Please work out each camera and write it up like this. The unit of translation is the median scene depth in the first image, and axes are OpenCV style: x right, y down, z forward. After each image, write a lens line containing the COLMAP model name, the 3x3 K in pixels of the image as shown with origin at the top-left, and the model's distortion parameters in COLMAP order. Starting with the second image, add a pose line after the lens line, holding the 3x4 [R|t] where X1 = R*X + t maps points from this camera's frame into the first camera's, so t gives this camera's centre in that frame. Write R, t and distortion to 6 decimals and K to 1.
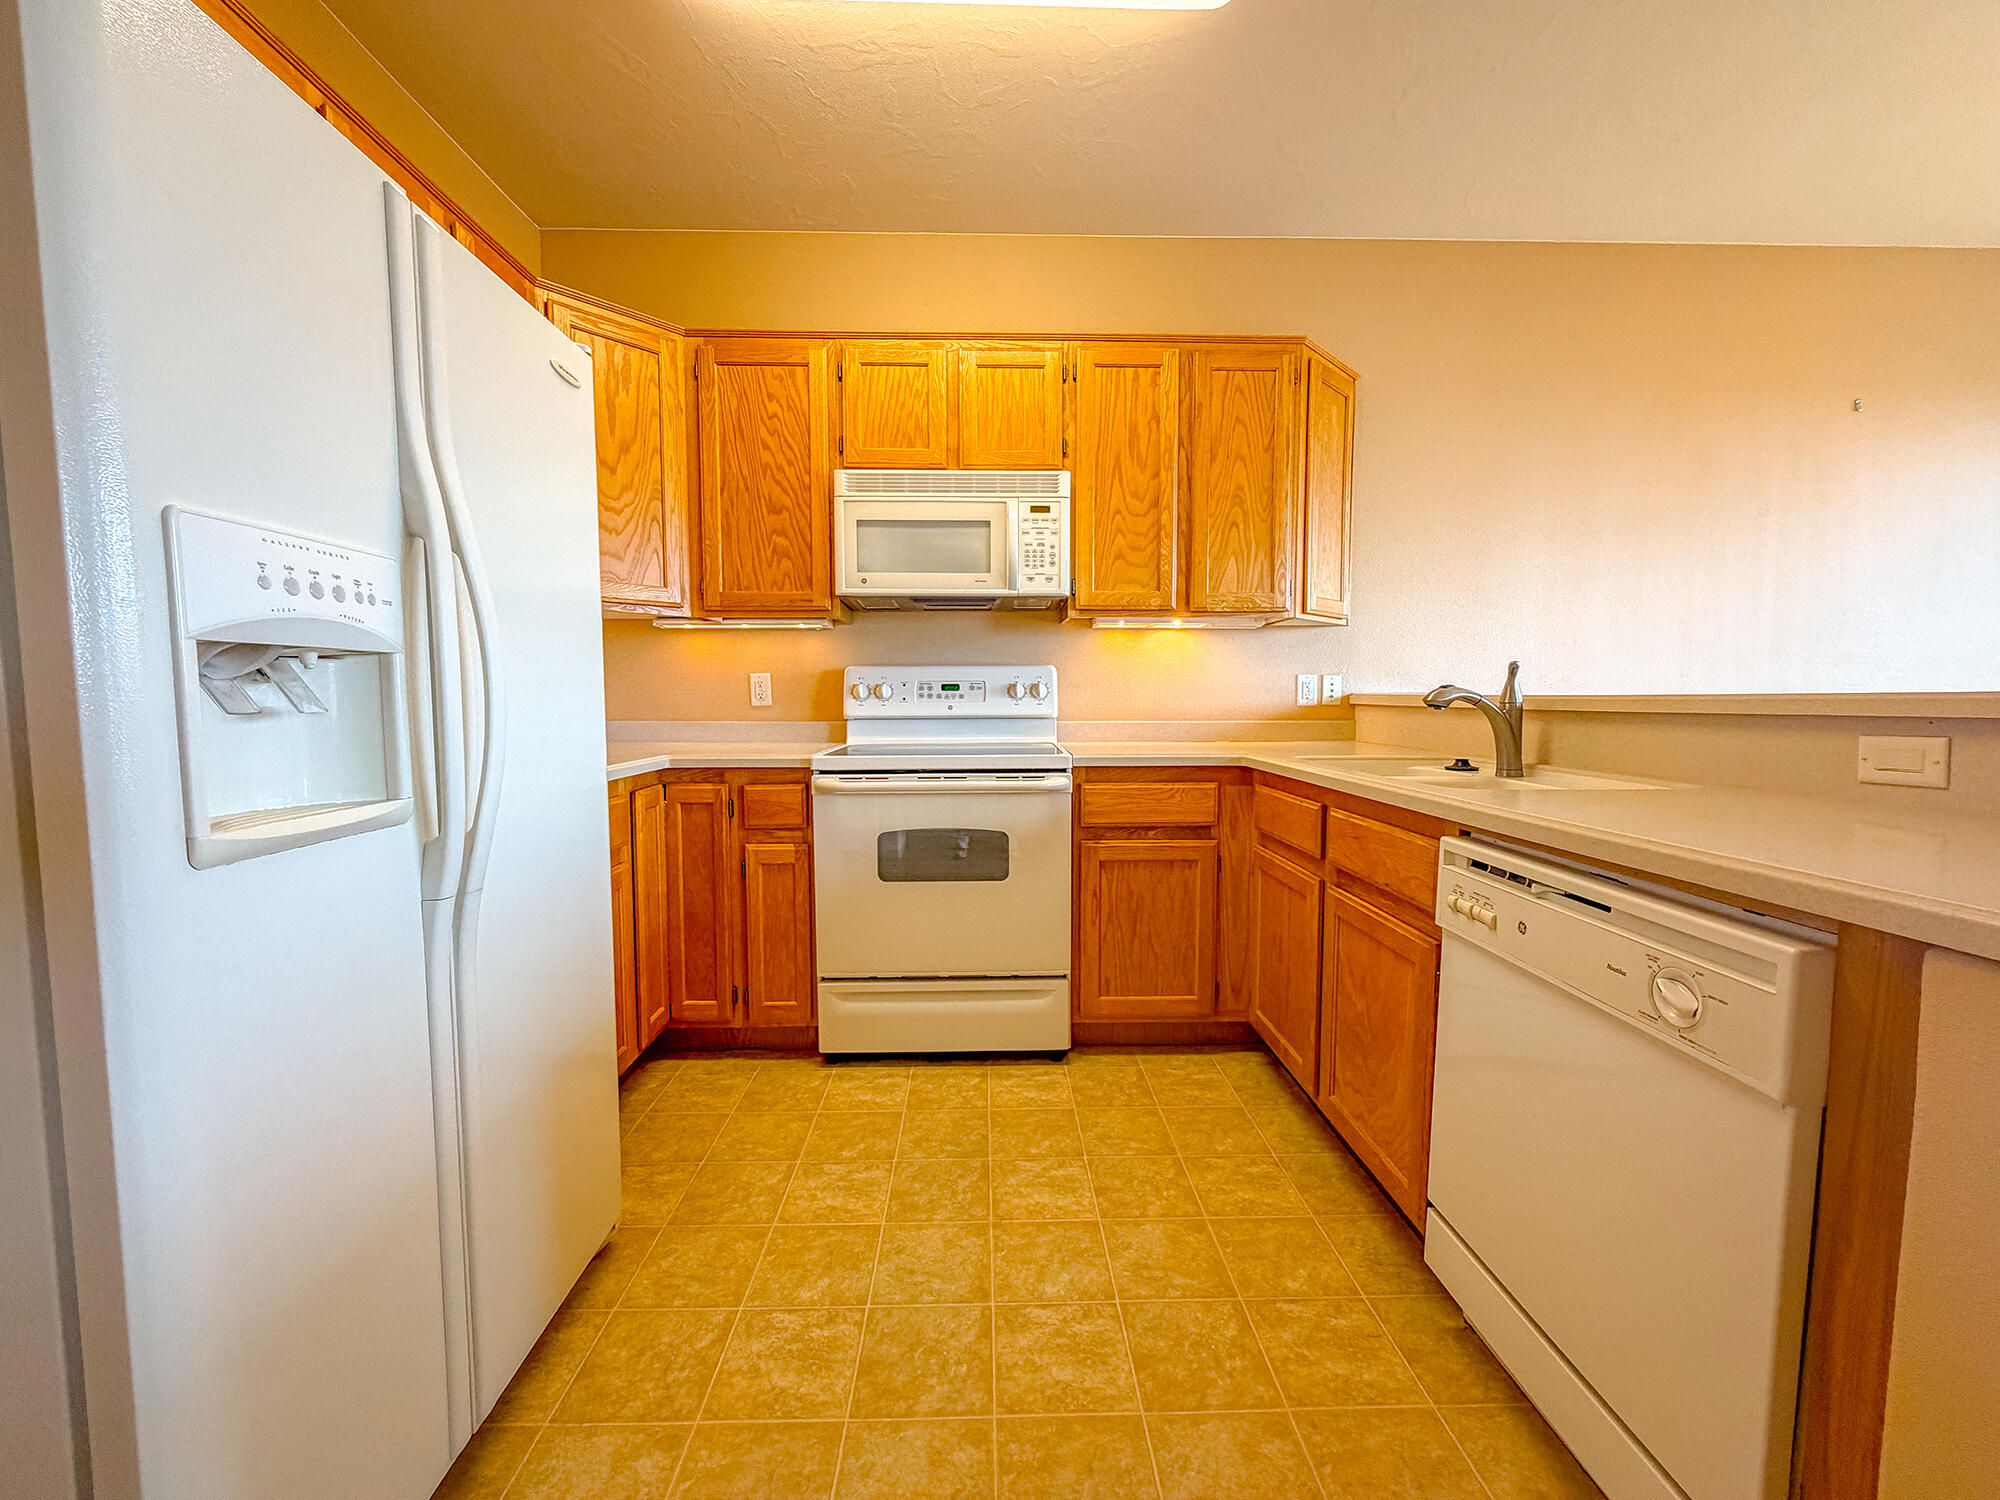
lens RADIAL K [[802.1, 0, 1002.3], [0, 802.1, 746.6], [0, 0, 1]] dist [0.000448, 0.000069]
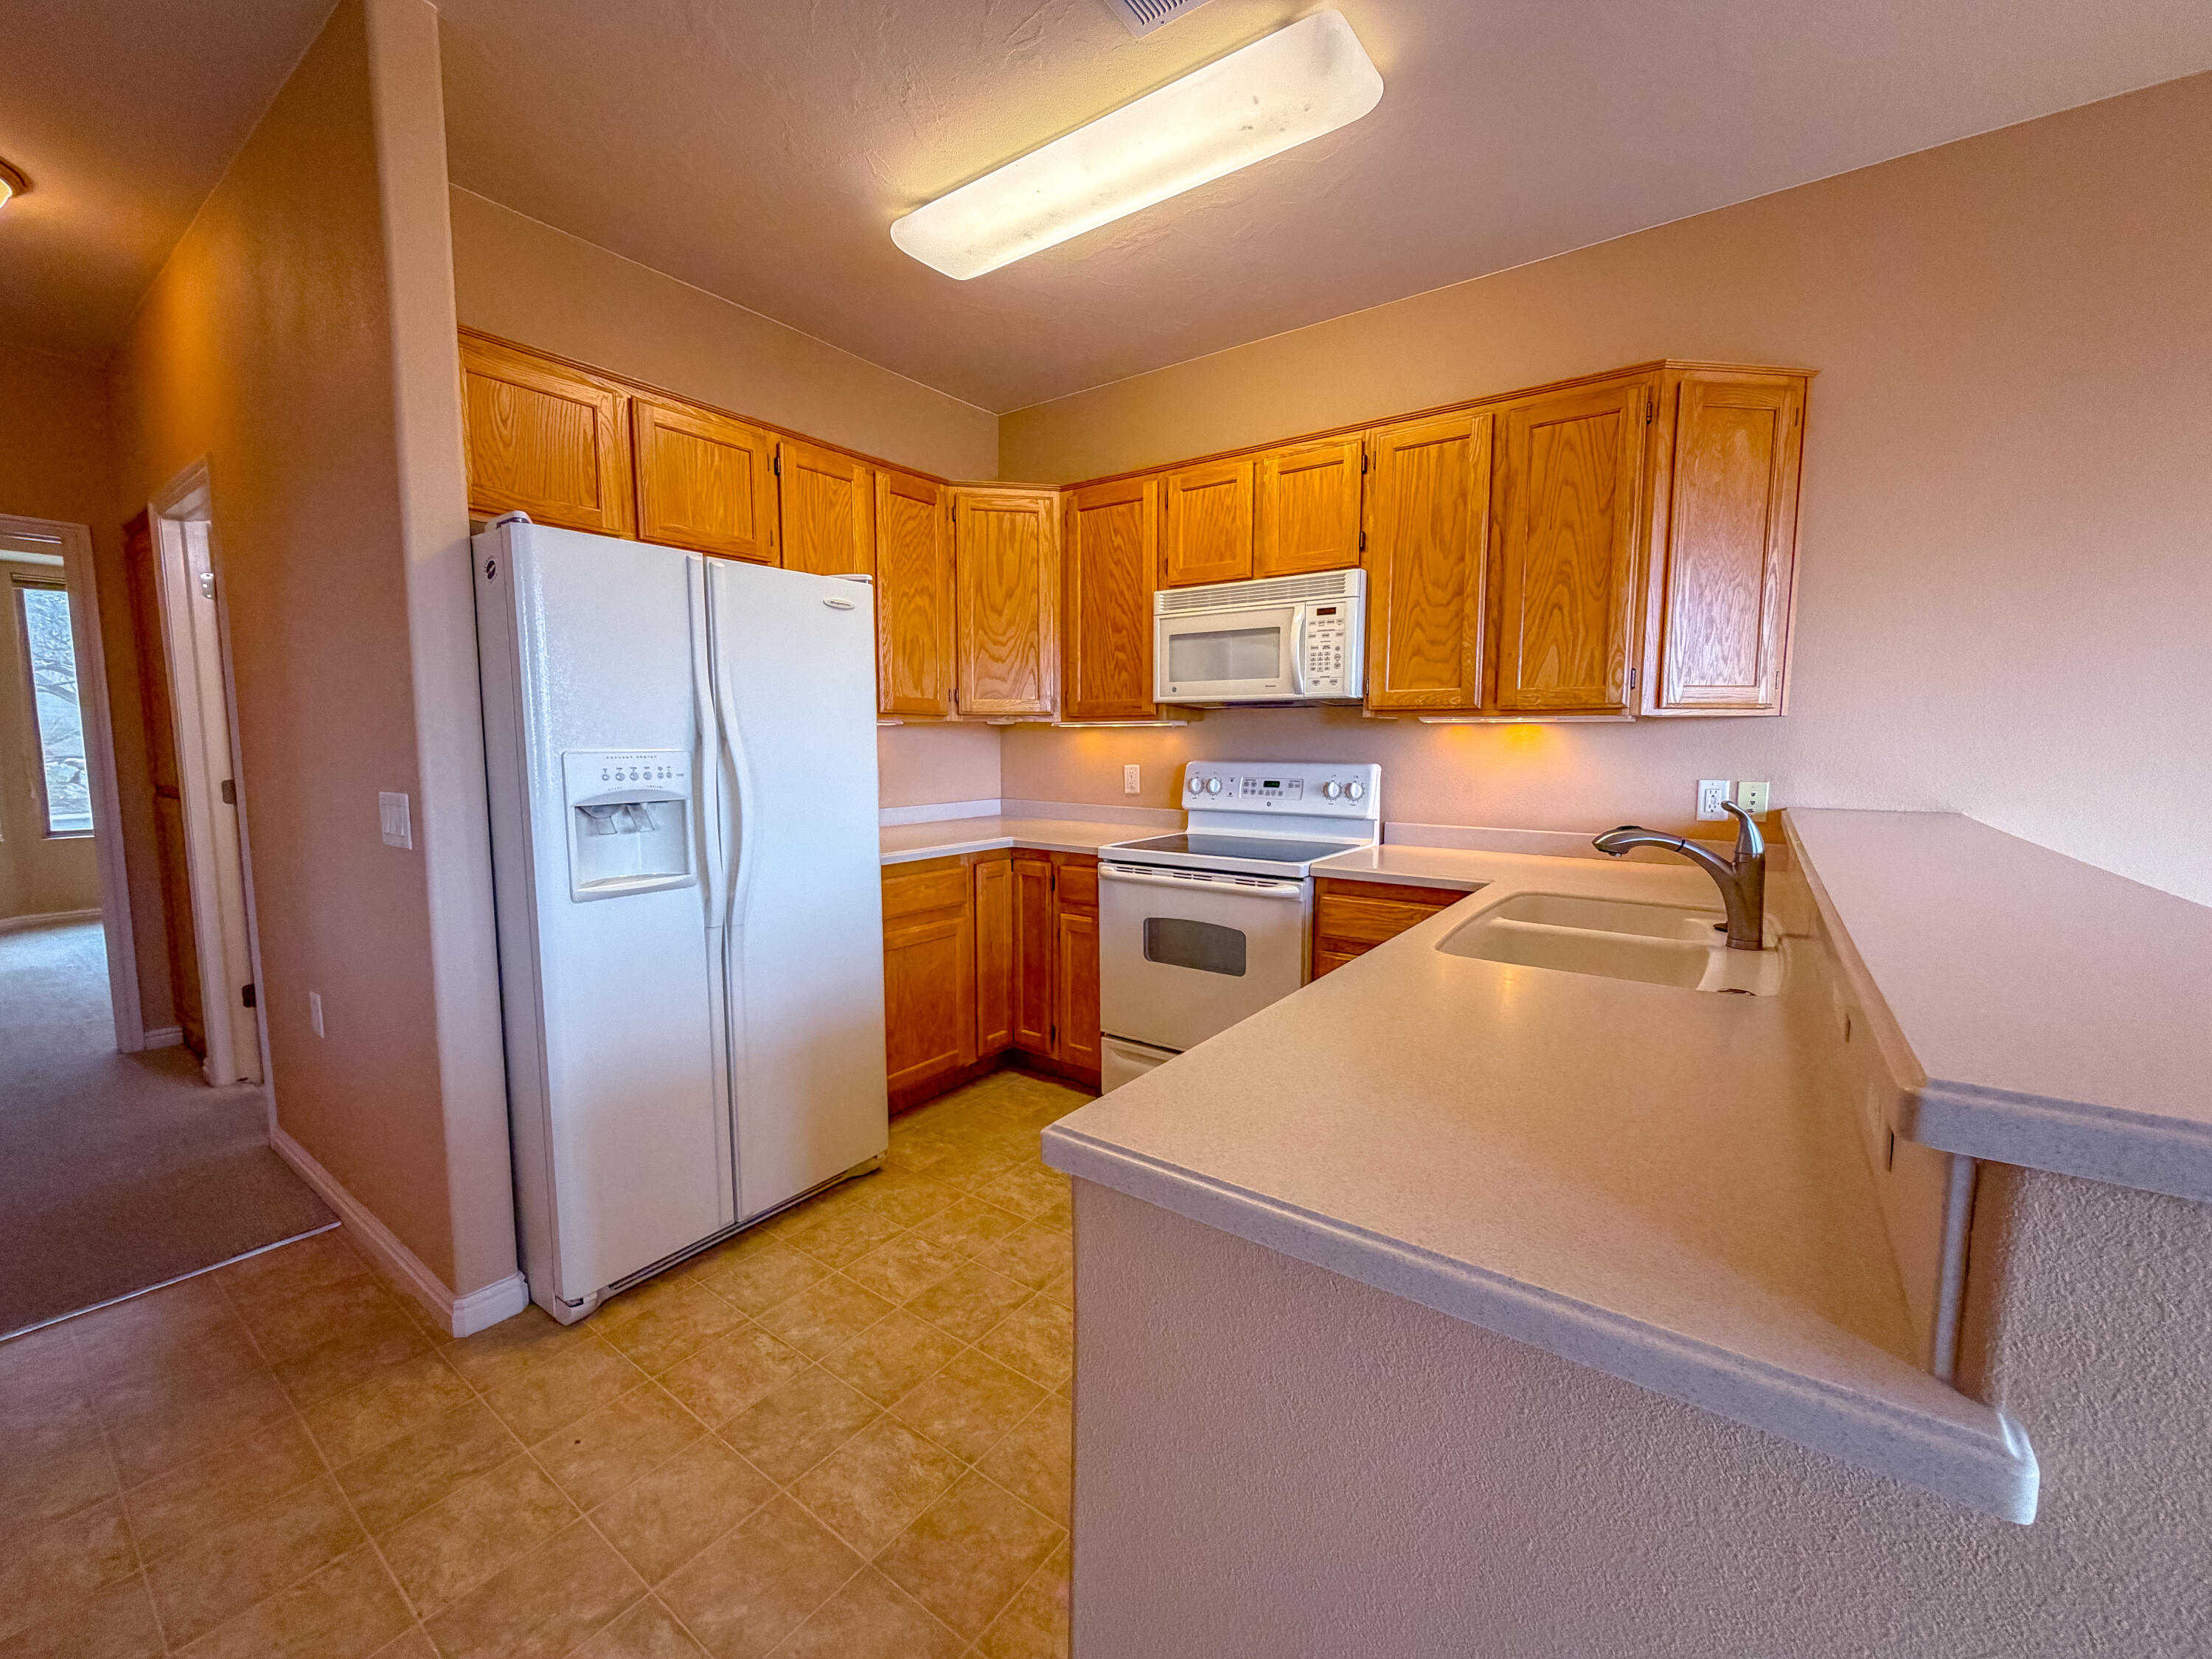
lens RADIAL K [[895.2, 0, 1111.2], [0, 895.2, 824.3], [0, 0, 1]] dist [-0.000039, 0.000047]
pose [[0.794319, 0.060981, -0.604432, 0.515339], [-0.040730, 0.998056, 0.047167, -0.075329], [0.606133, -0.012847, 0.795259, -0.038515]]
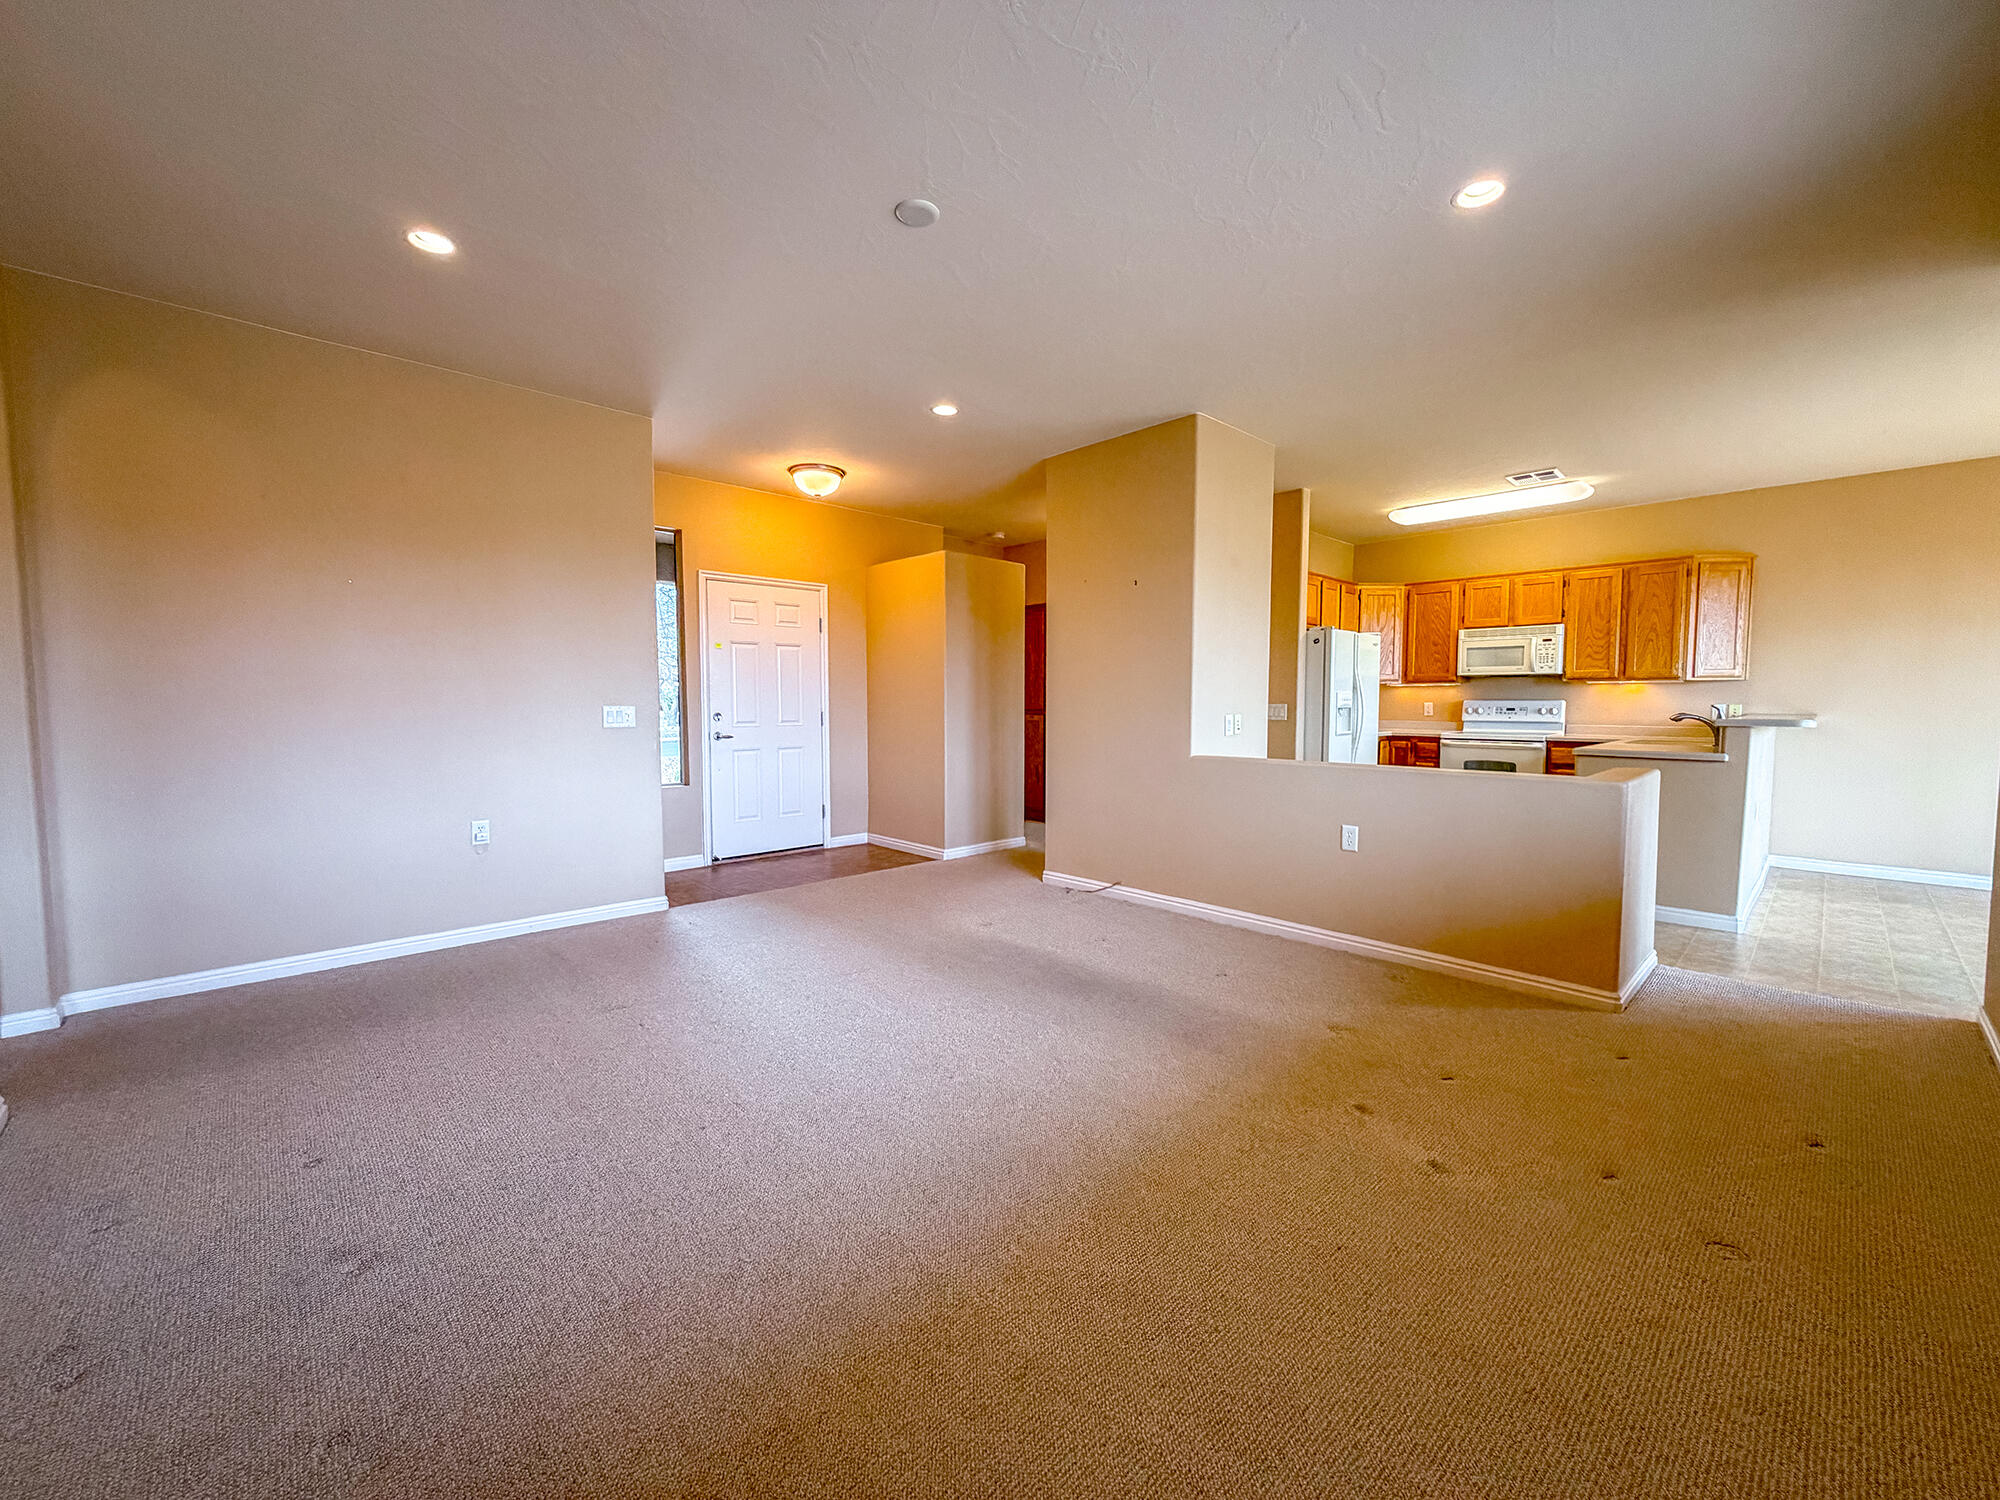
lens RADIAL K [[802.1, 0, 1002.3], [0, 802.1, 746.6], [0, 0, 1]] dist [0.000448, 0.000069]
pose [[0.675747, 0.044562, -0.735785, 0.759833], [-0.047719, 0.998722, 0.016661, 0.079477], [0.735587, 0.023852, 0.677010, -1.965288]]
